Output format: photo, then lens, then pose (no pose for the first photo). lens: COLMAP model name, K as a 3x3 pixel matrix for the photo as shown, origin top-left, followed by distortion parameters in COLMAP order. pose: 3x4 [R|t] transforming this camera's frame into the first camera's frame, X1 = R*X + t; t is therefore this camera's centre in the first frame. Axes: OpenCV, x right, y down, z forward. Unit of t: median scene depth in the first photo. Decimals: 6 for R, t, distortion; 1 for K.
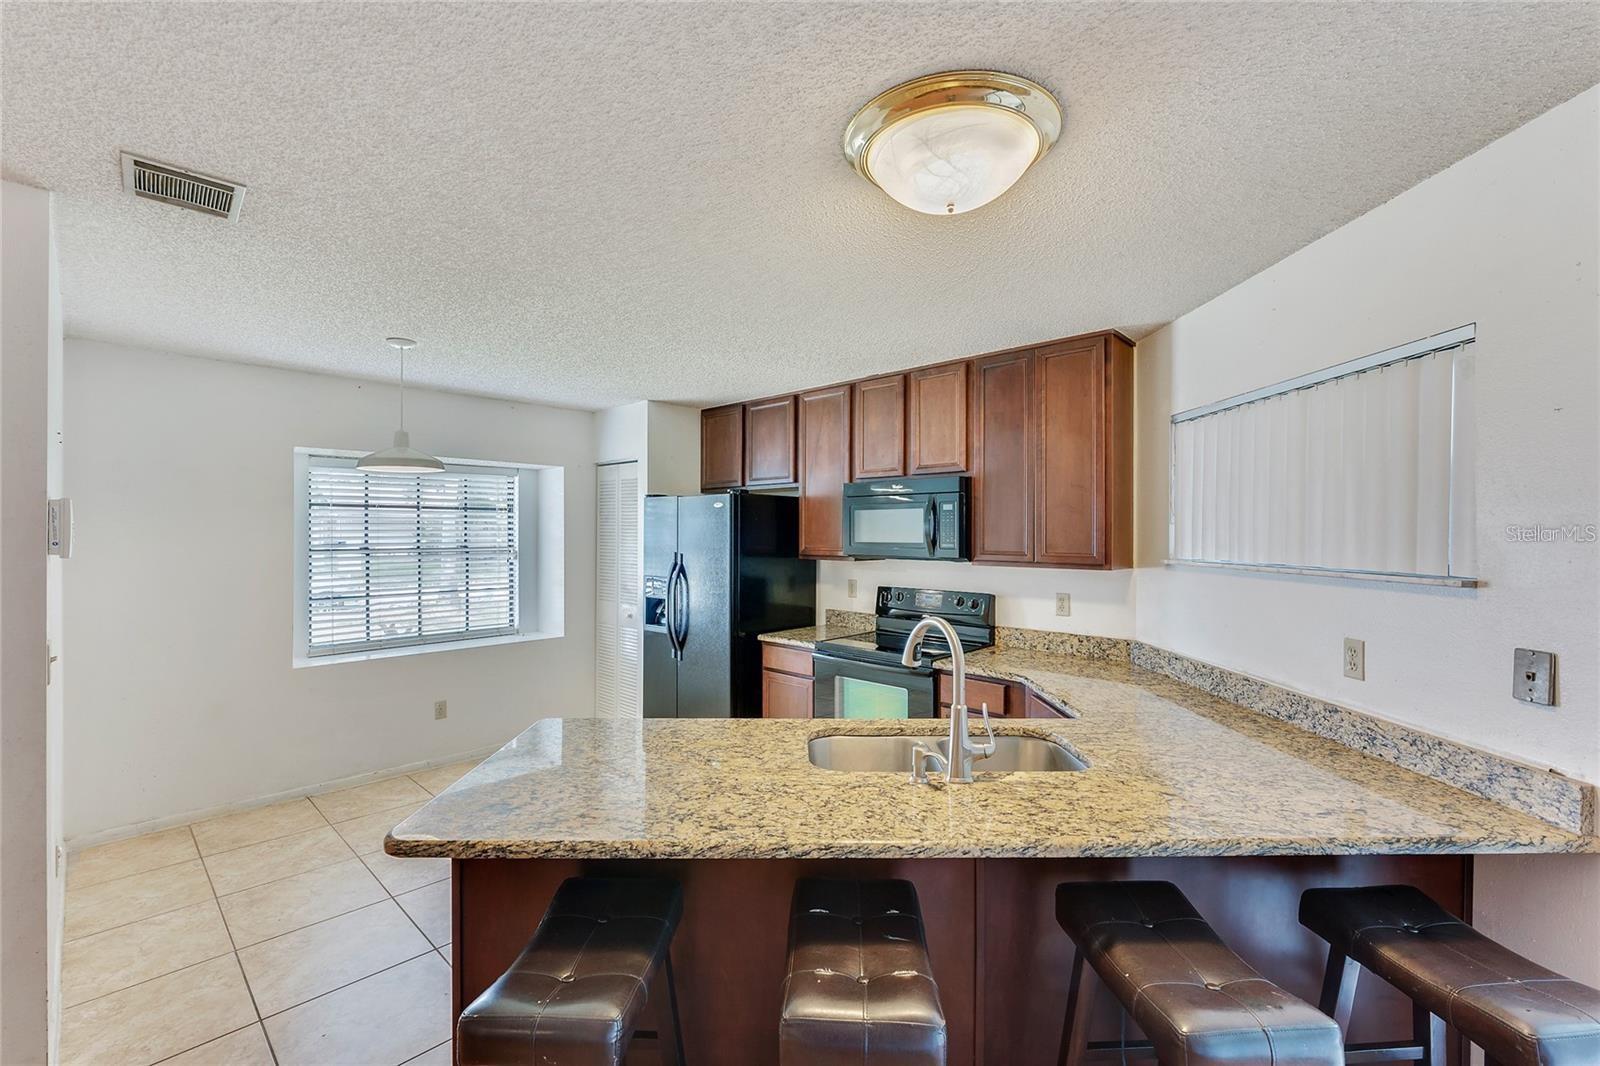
lens RADIAL K [[679.5, 0, 800.0], [0, 679.5, 533.0], [0, 0, 1]] dist [-0.004104, -0.000027]
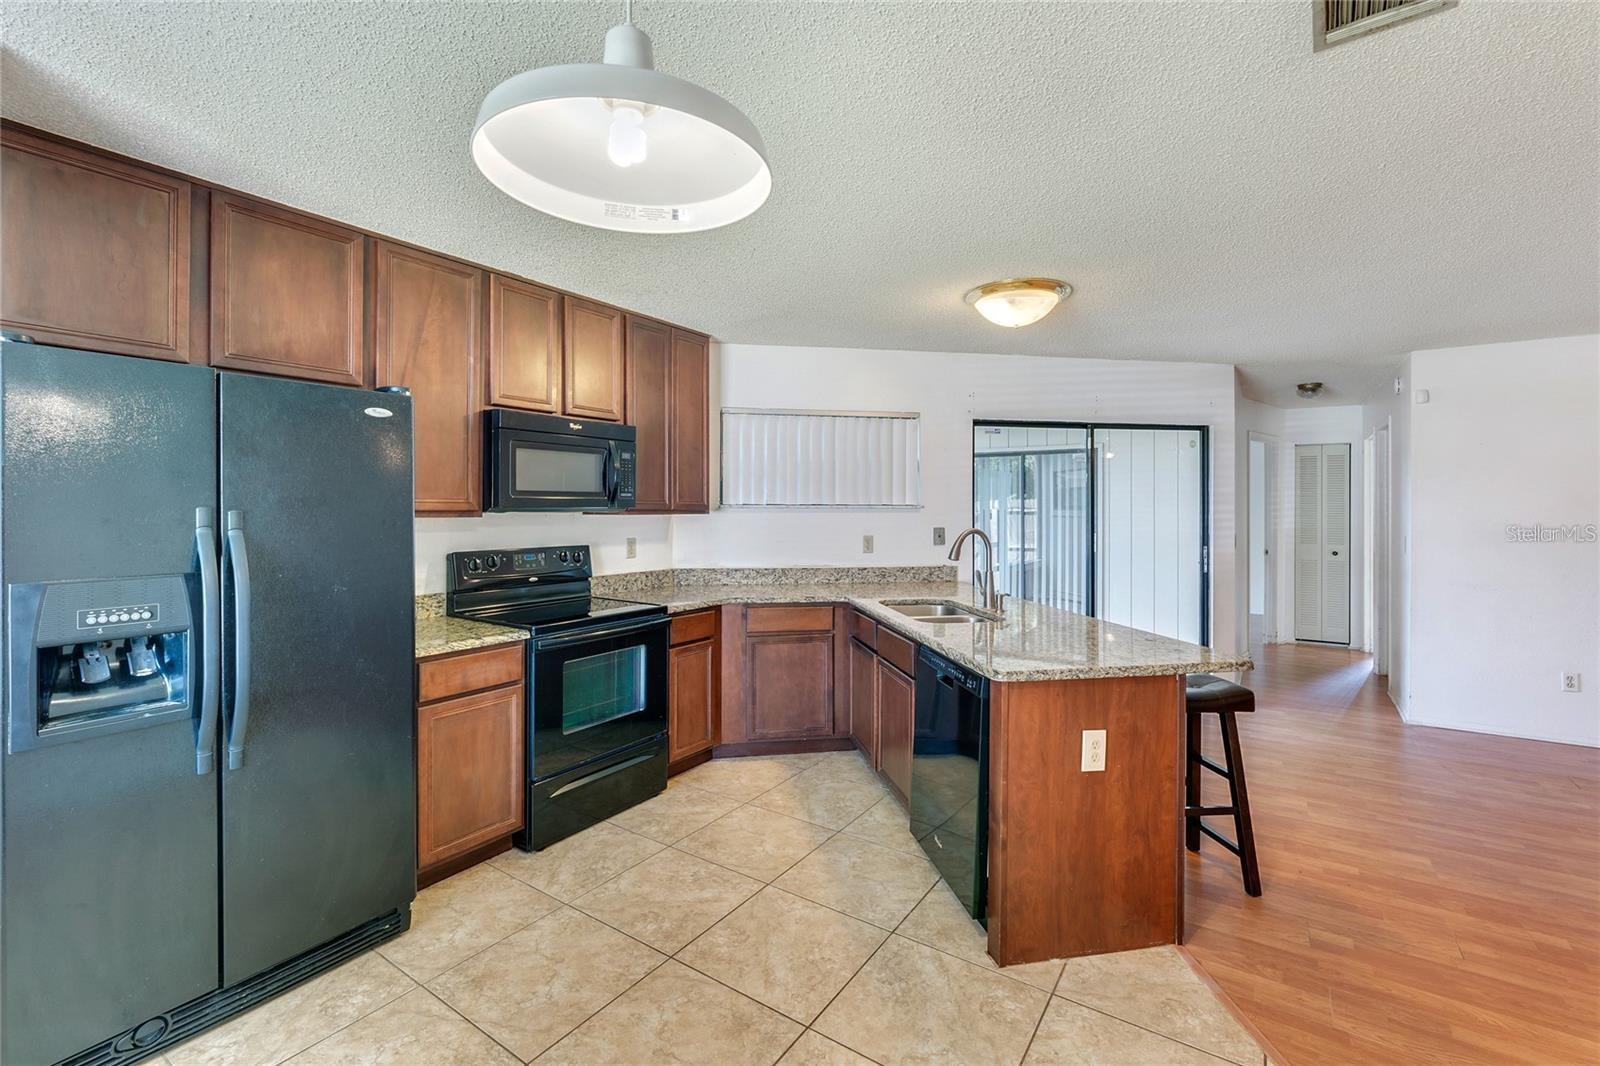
lens RADIAL K [[691.1, 0, 800.5], [0, 691.1, 507.0], [0, 0, 1]] dist [-0.001006, -0.000217]
pose [[-0.159953, -0.002472, 0.987122, -0.809105], [-0.004274, 0.999989, 0.001812, 0.032729], [-0.987115, -0.003929, -0.159961, 0.906722]]
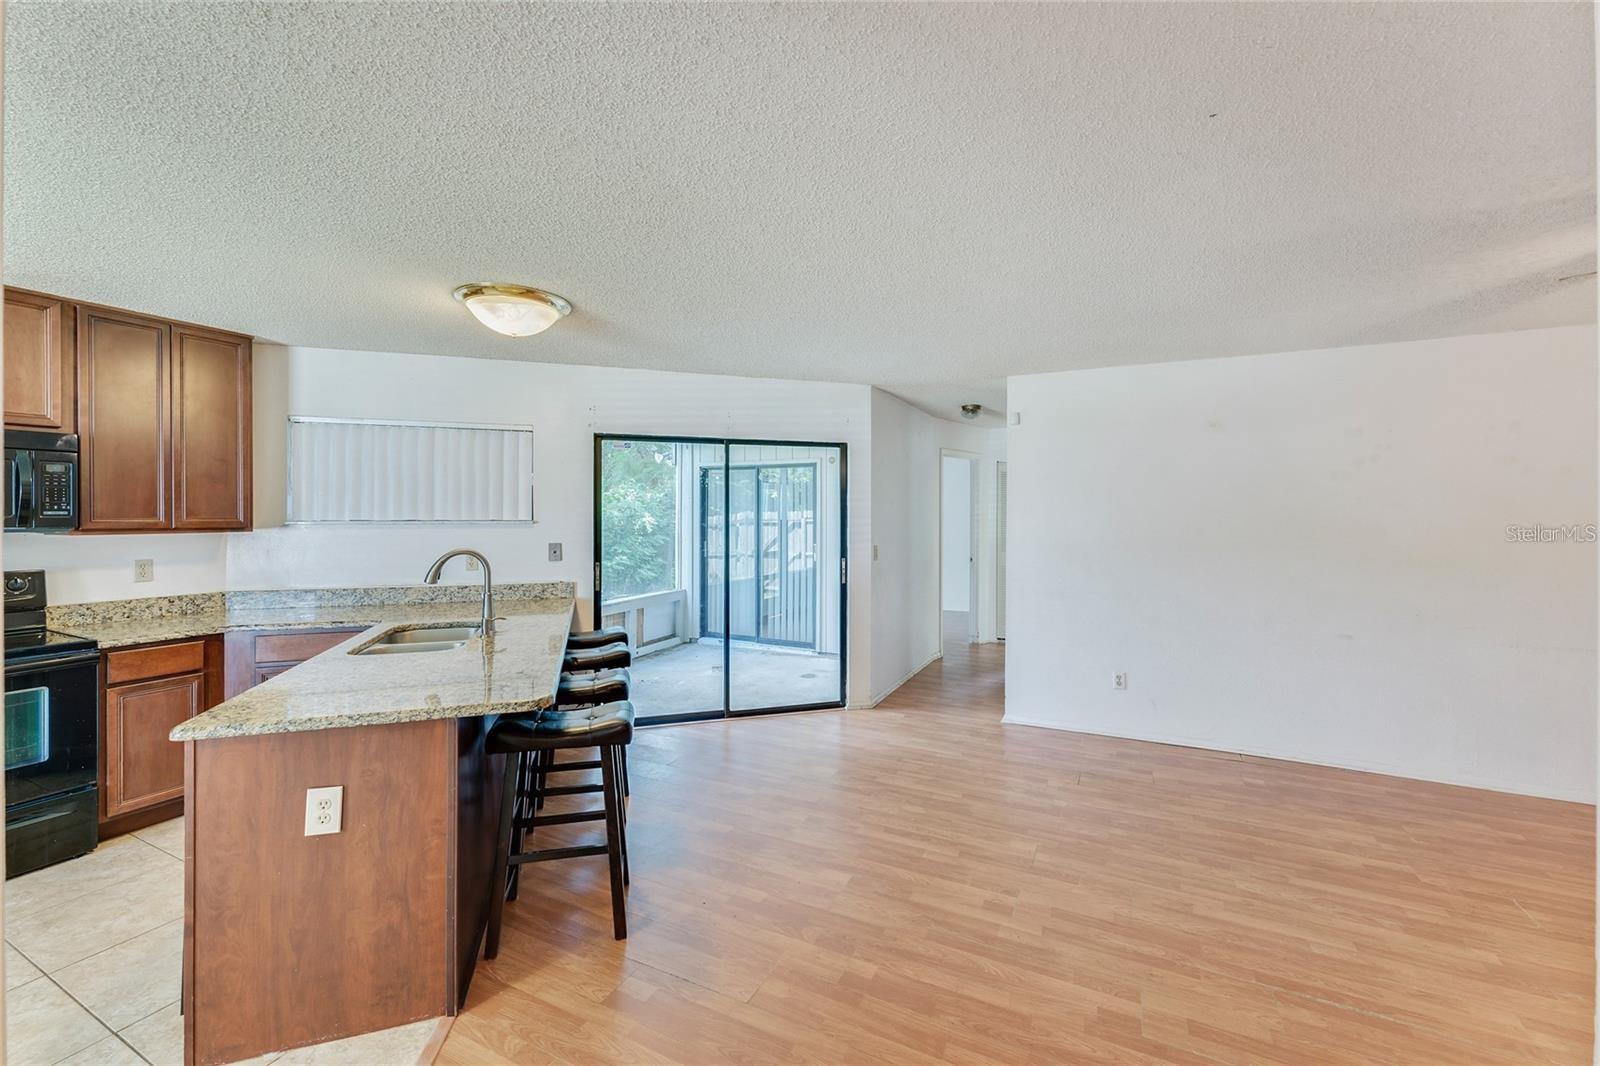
lens RADIAL K [[645.5, 0, 802.0], [0, 645.5, 515.6], [0, 0, 1]] dist [0.000464, -0.000145]
pose [[-0.296496, -0.005186, 0.955020, -0.837519], [-0.003523, 0.999984, 0.004336, 0.014675], [-0.955027, -0.002079, -0.296510, 0.343247]]
